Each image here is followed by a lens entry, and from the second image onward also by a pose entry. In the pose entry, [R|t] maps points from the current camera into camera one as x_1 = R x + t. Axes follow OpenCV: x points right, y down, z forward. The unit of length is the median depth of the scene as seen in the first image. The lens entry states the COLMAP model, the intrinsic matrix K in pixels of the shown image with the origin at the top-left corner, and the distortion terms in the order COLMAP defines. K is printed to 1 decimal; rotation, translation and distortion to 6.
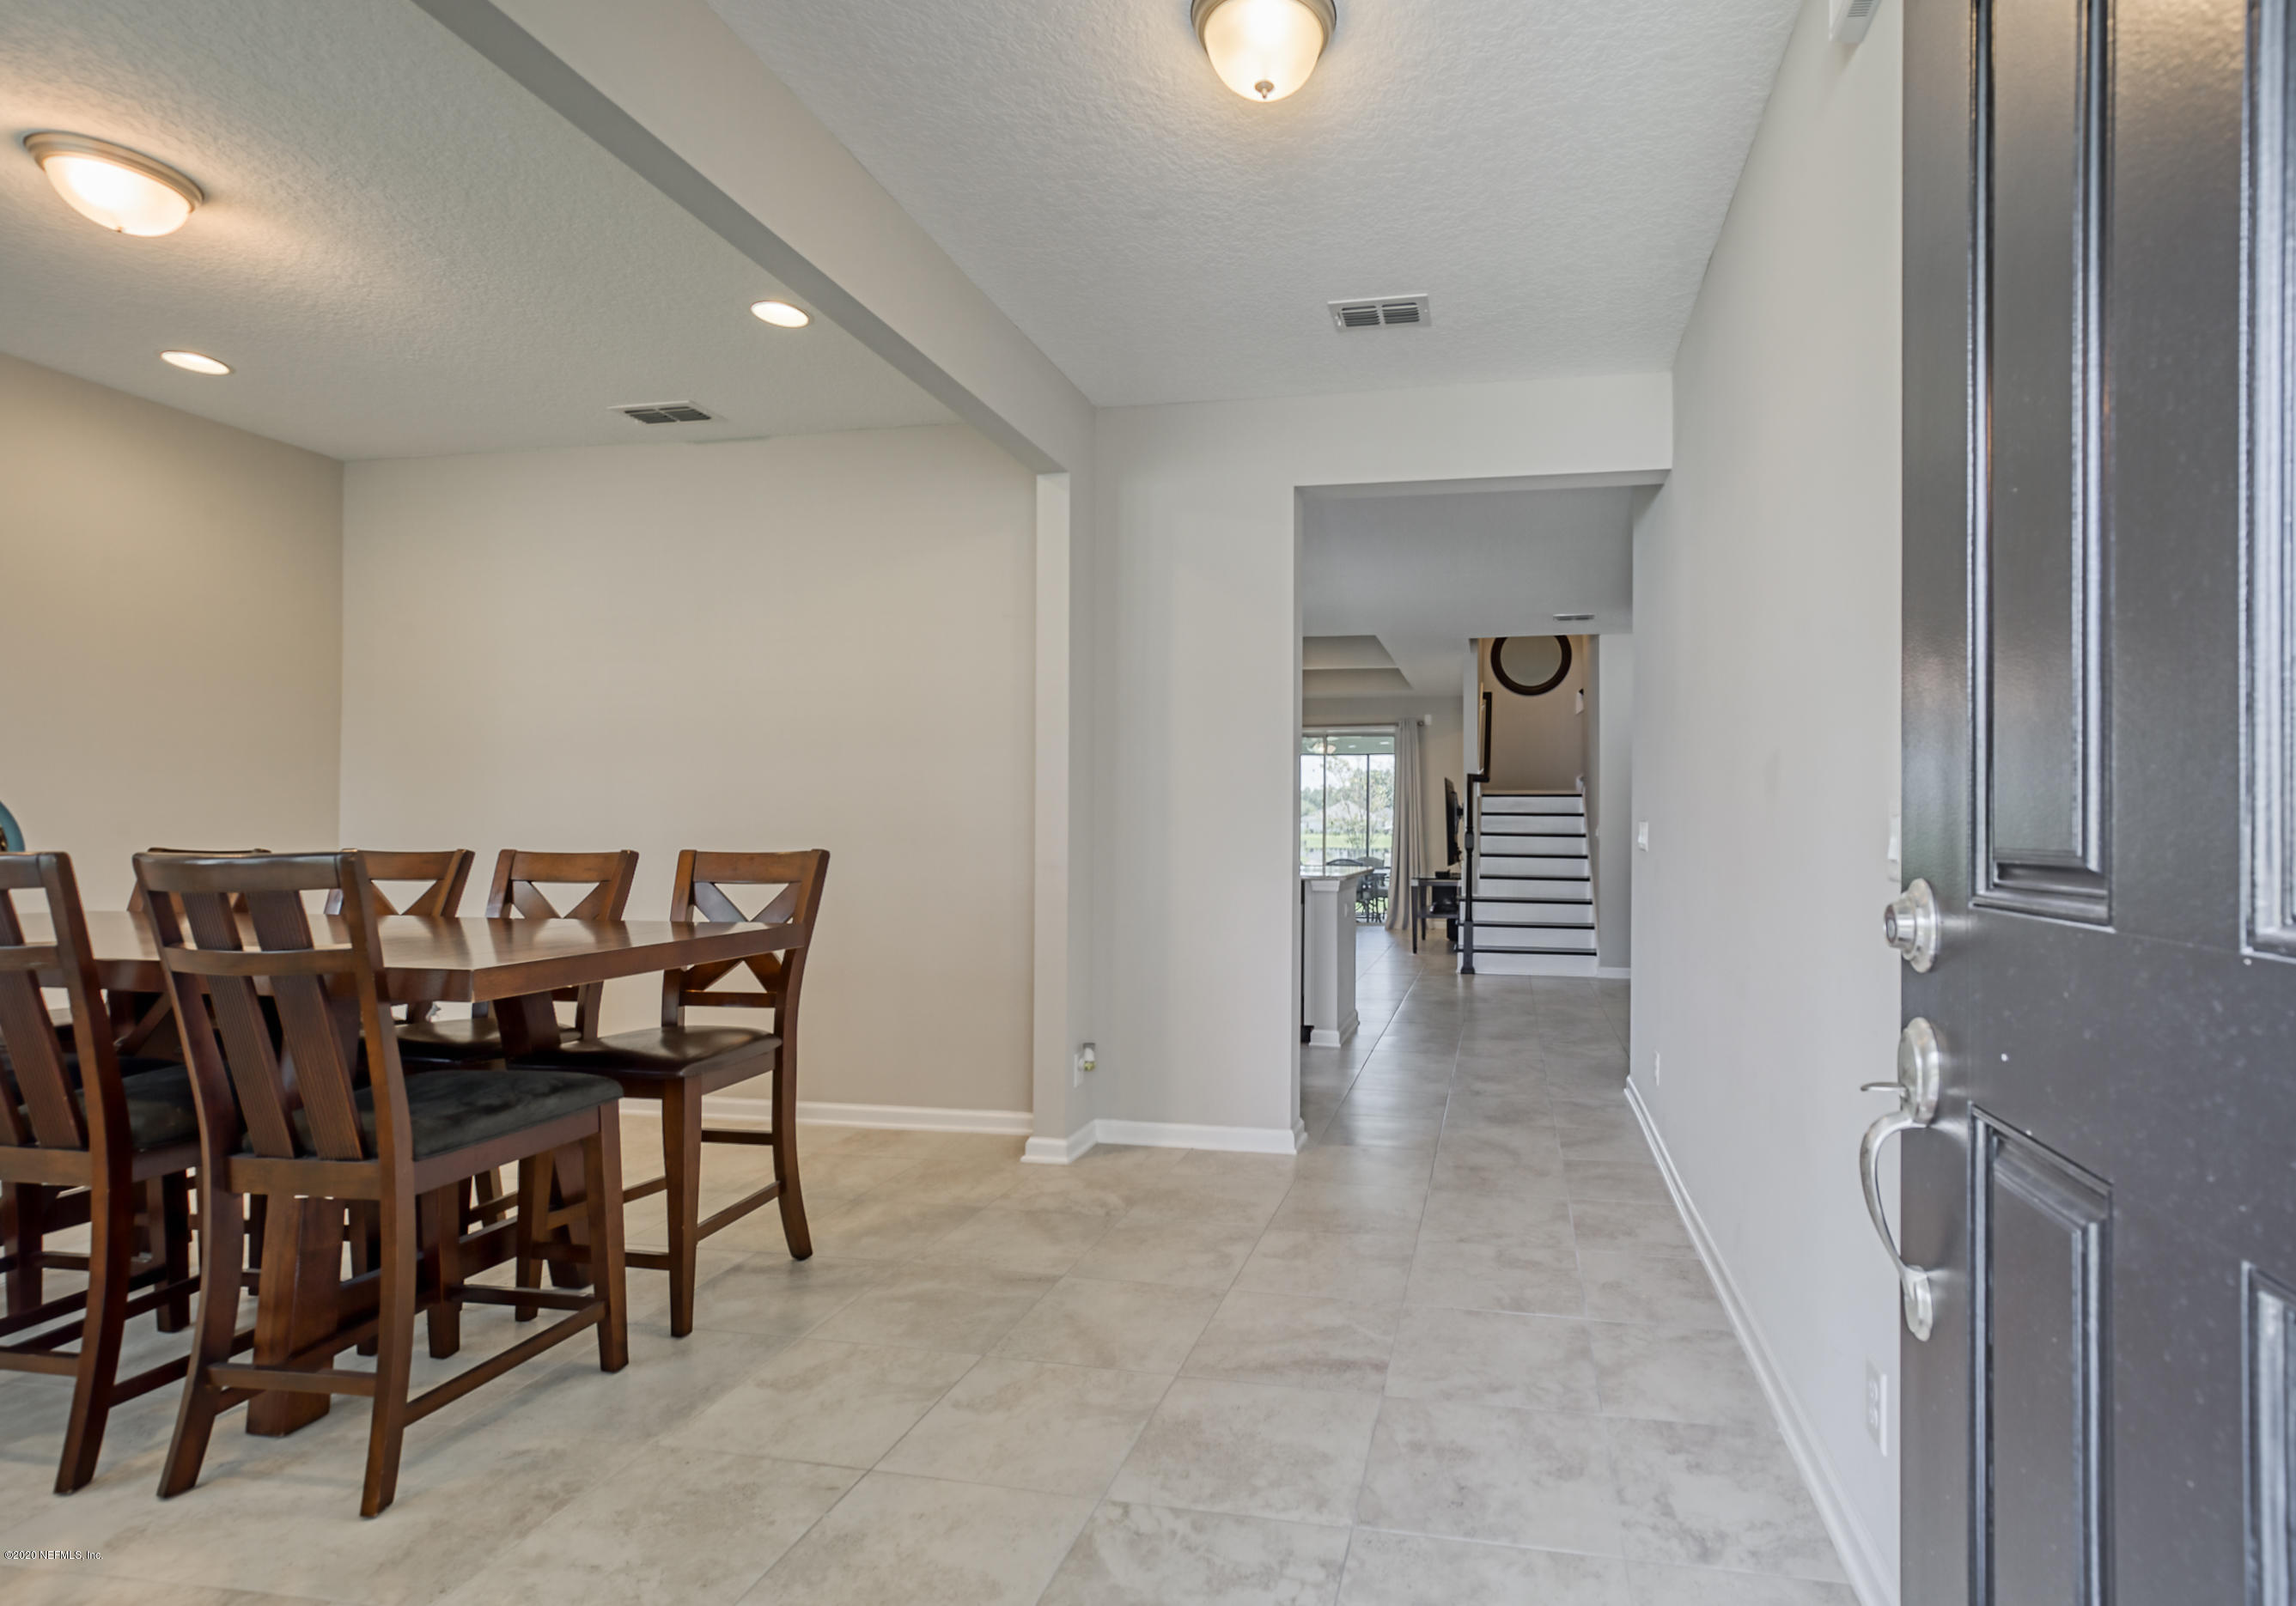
lens RADIAL K [[1126.0, 0, 1258.6], [0, 1126.0, 816.0], [0, 0, 1]] dist [-0.000470, 0.001065]
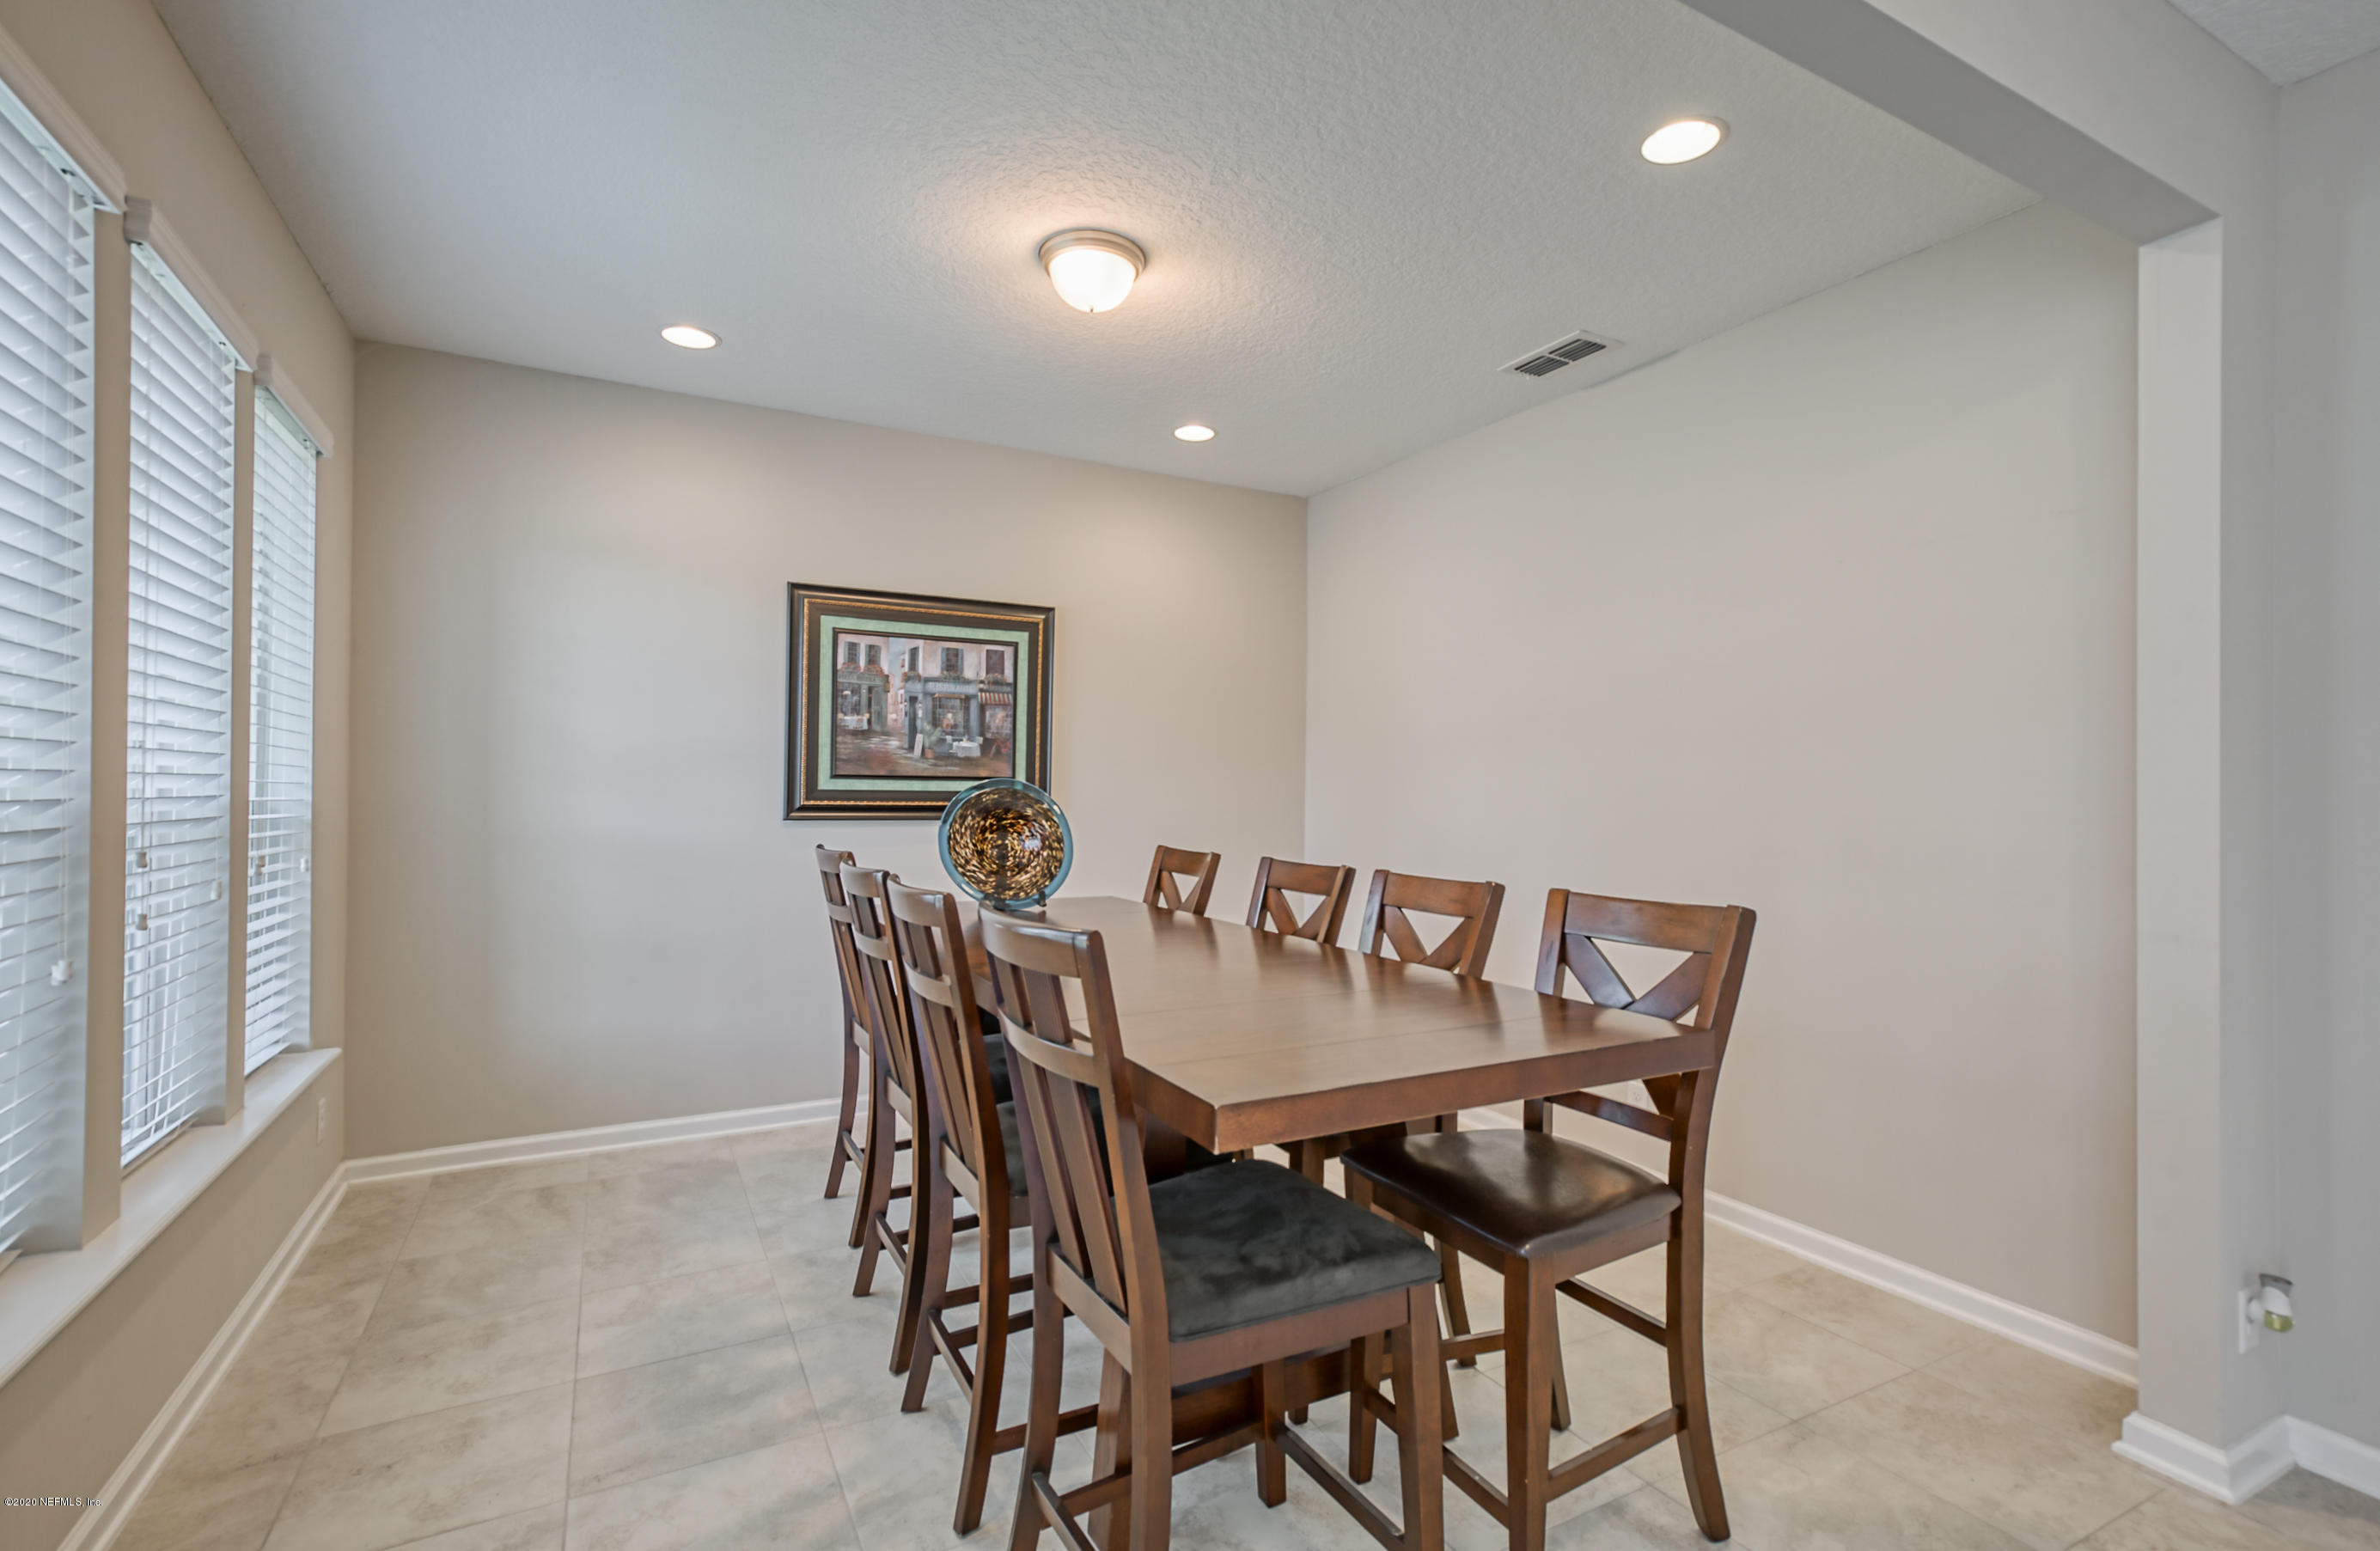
lens RADIAL K [[1060.0, 0, 1200.7], [0, 1060.0, 789.3], [0, 0, 1]] dist [0.004046, 0.001030]
pose [[0.660778, -0.000927, -0.750581, -0.121592], [0.003643, 0.999991, 0.001973, -0.035980], [0.750573, -0.004038, 0.660775, 0.323684]]
